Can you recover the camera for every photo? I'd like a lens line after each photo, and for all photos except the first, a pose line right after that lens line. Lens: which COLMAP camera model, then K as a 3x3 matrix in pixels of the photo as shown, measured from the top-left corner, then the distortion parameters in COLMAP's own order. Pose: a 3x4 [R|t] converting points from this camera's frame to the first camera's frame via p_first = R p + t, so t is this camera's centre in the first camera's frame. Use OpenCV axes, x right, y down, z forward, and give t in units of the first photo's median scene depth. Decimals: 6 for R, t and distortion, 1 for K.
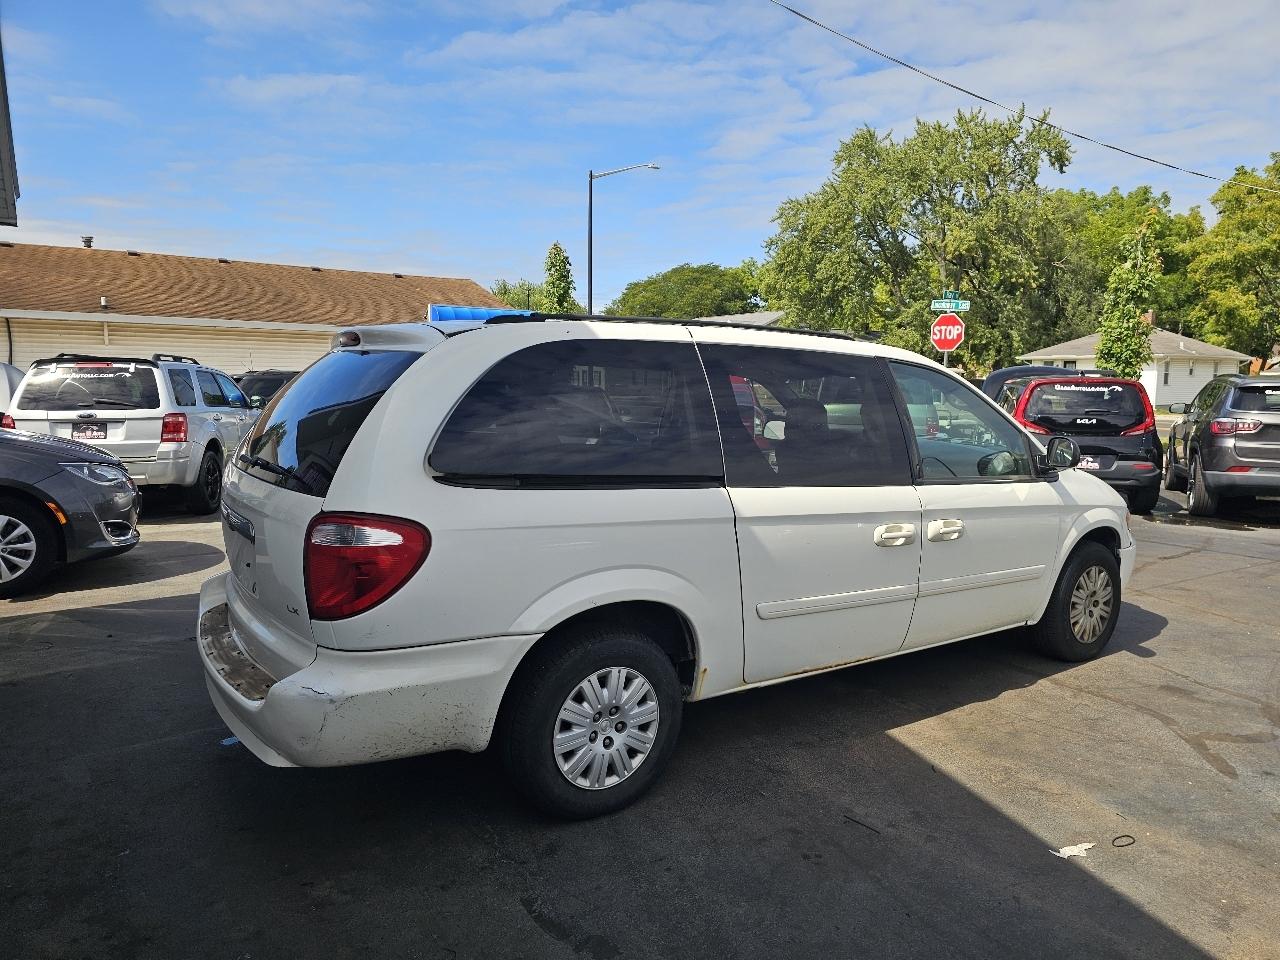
lens RADIAL K [[858.9, 0, 656.2], [0, 858.9, 480.2], [0, 0, 1]] dist [0.062010, -0.060954]
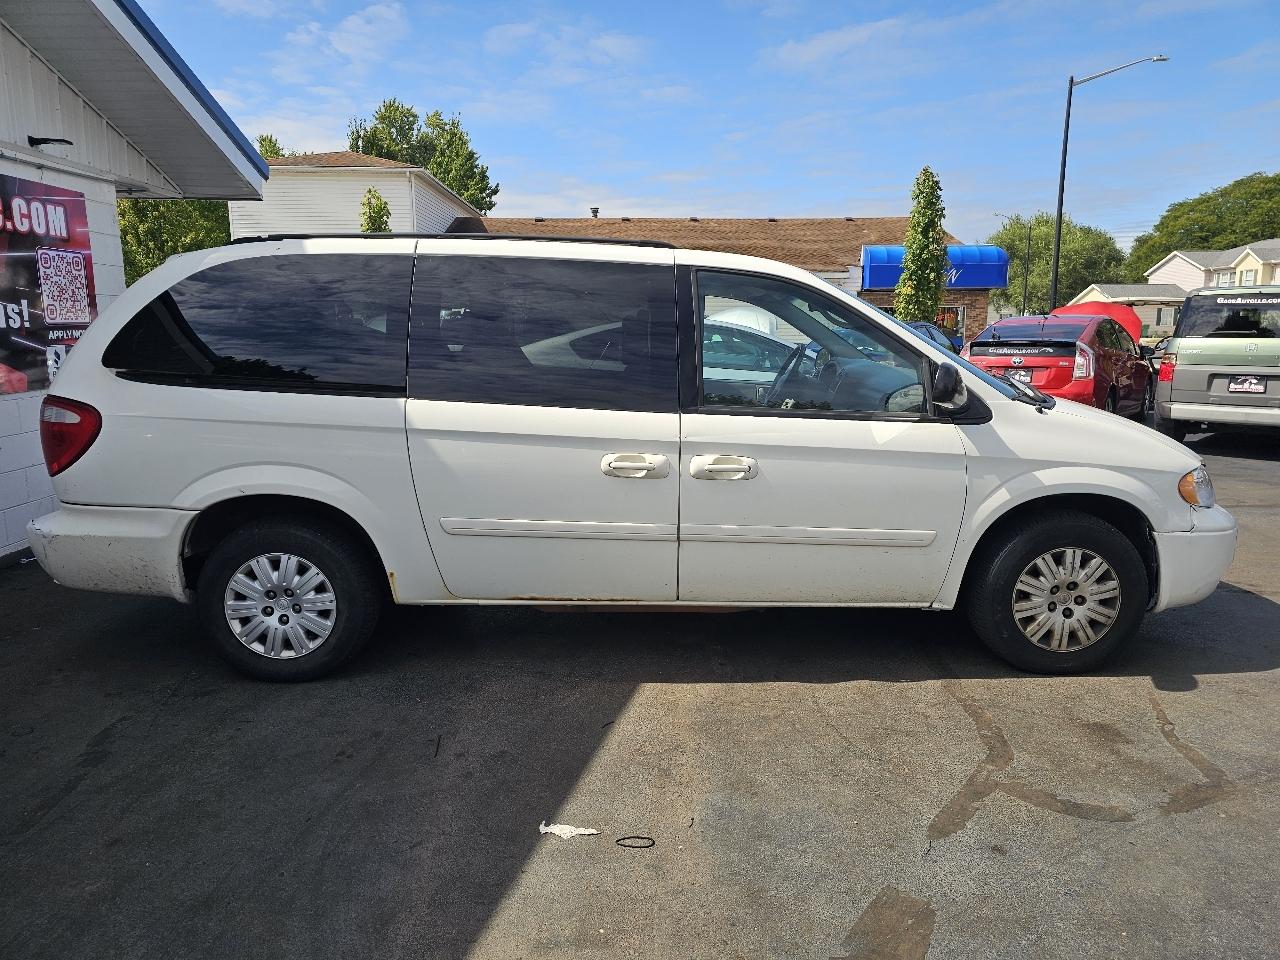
lens RADIAL K [[864.2, 0, 644.2], [0, 864.2, 475.8], [0, 0, 1]] dist [0.014556, -0.002911]
pose [[0.829460, 0.083381, -0.552308, 0.316414], [-0.053205, 0.996094, 0.070475, 0.004443], [0.556026, -0.029071, 0.830656, 0.110994]]
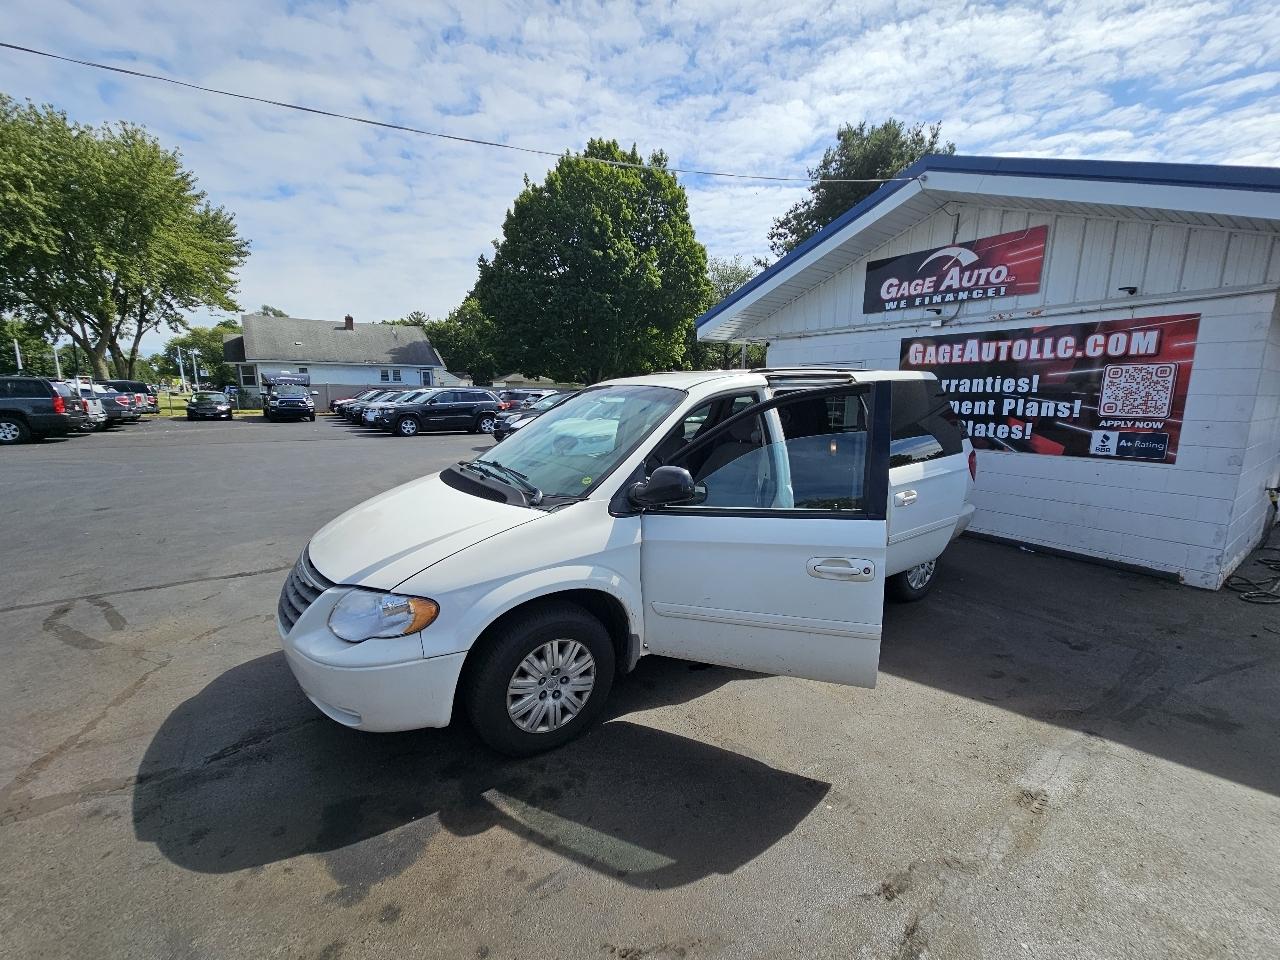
lens RADIAL K [[519.0, 0, 640.0], [0, 519.0, 480.0], [0, 0, 1]] dist [-0.000079, -0.000351]
pose [[-0.999778, -0.014785, -0.015010, 0.115146], [-0.018387, 0.960119, 0.278988, -0.112481], [0.010287, 0.279202, -0.960177, 0.910469]]
